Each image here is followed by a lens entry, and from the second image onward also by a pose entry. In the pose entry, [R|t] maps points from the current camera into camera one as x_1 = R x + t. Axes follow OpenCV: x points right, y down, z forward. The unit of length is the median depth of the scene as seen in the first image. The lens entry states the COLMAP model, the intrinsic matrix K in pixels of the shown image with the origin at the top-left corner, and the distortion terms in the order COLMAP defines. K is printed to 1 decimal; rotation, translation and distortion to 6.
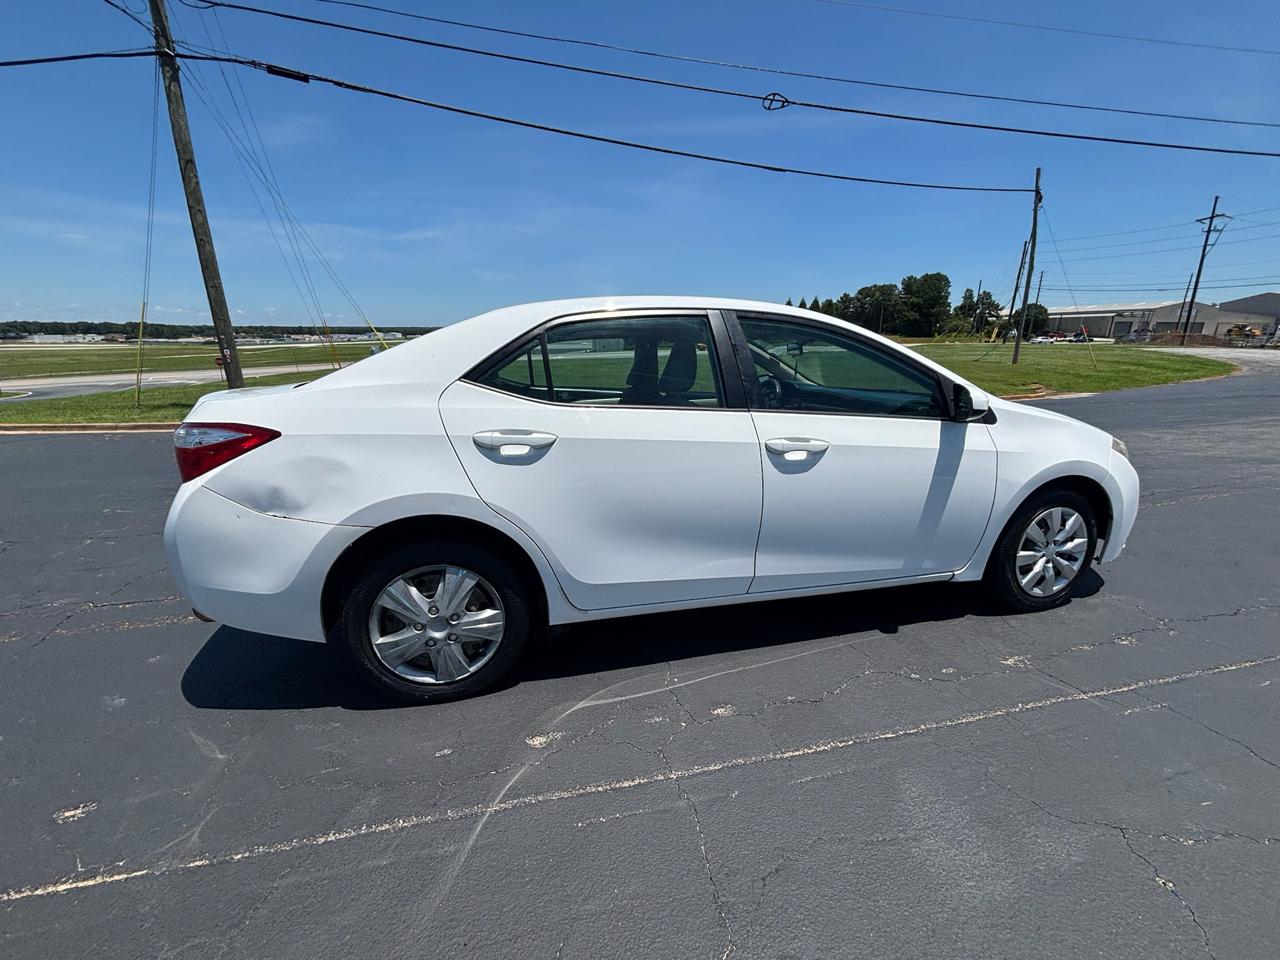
lens RADIAL K [[521.9, 0, 639.1], [0, 521.9, 467.0], [0, 0, 1]] dist [-0.002199, 0.001733]
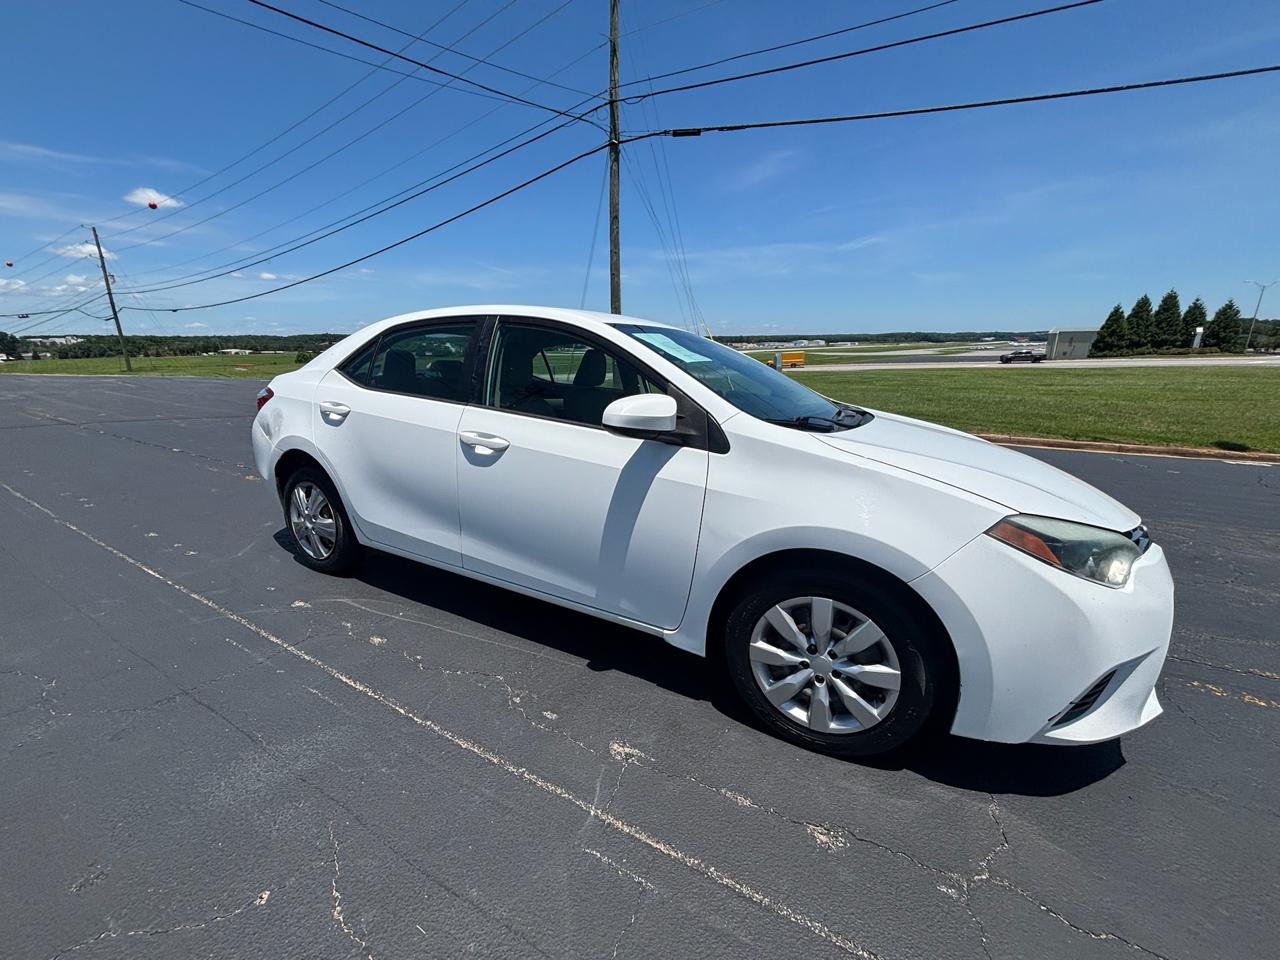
lens RADIAL K [[521.9, 0, 639.1], [0, 521.9, 467.0], [0, 0, 1]] dist [-0.002199, 0.001733]
pose [[0.723688, 0.152779, -0.673004, 1.157518], [-0.161465, 0.985605, 0.050118, -0.085272], [0.670973, 0.072397, 0.737939, 0.392056]]
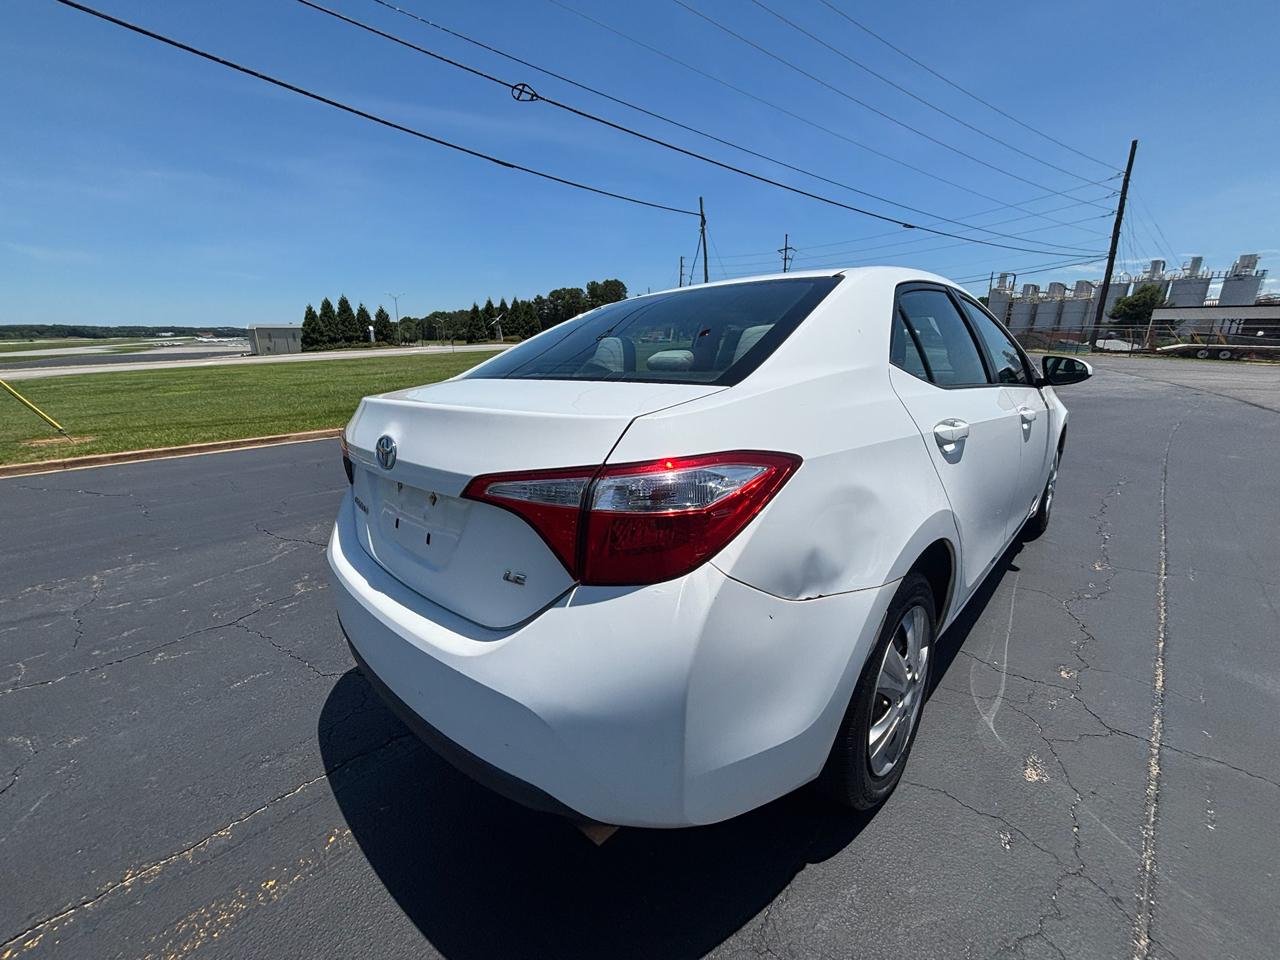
lens RADIAL K [[521.9, 0, 639.1], [0, 521.9, 467.0], [0, 0, 1]] dist [-0.002199, 0.001733]
pose [[0.849191, -0.133916, 0.510823, -0.863263], [0.134211, 0.990281, 0.036497, -0.075473], [-0.510746, 0.037565, 0.858911, 0.441990]]
